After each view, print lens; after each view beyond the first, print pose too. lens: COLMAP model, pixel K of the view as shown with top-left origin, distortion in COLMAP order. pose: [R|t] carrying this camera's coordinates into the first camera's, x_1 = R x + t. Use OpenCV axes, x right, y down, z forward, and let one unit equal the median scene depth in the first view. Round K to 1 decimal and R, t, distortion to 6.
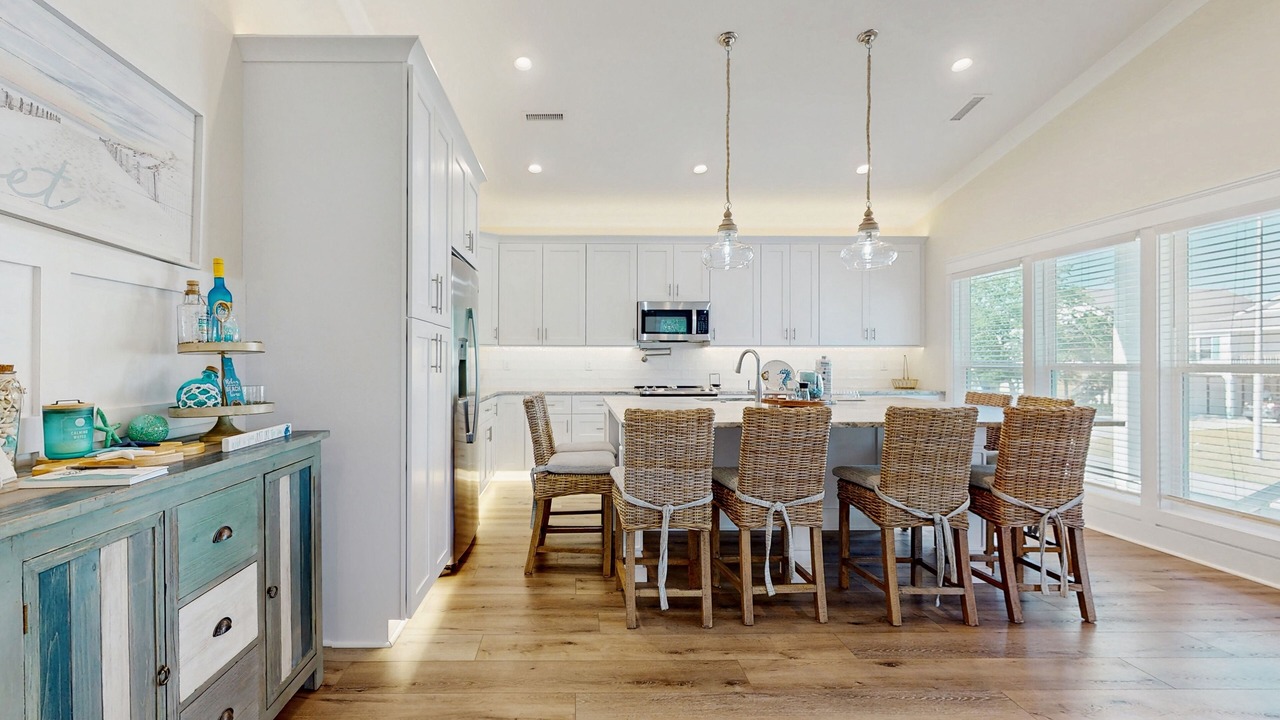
lens RADIAL K [[559.2, 0, 639.4], [0, 559.2, 361.2], [0, 0, 1]] dist [0.001875, 0.000420]
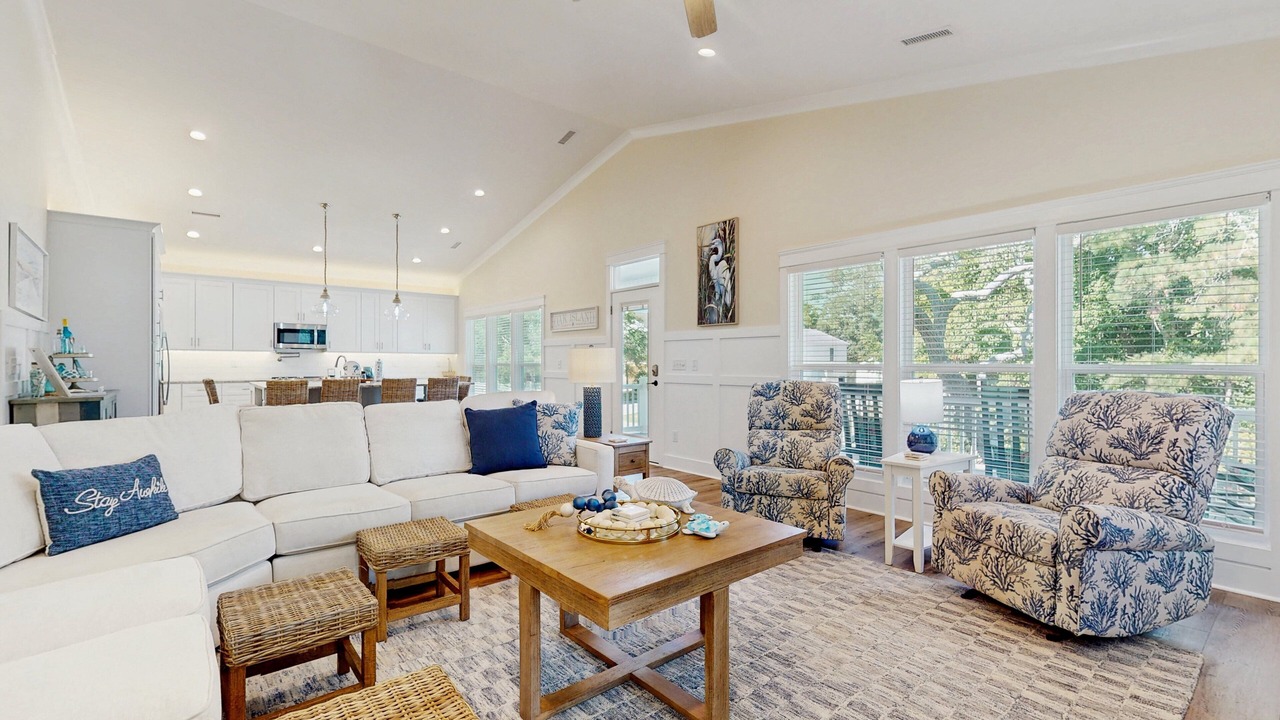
lens RADIAL K [[559.2, 0, 639.4], [0, 559.2, 361.2], [0, 0, 1]] dist [0.001875, 0.000420]
pose [[0.844649, 0.004310, 0.535303, 0.021973], [-0.005176, 0.999987, 0.000116, -0.004408], [-0.535295, -0.002869, 0.844660, -0.911324]]
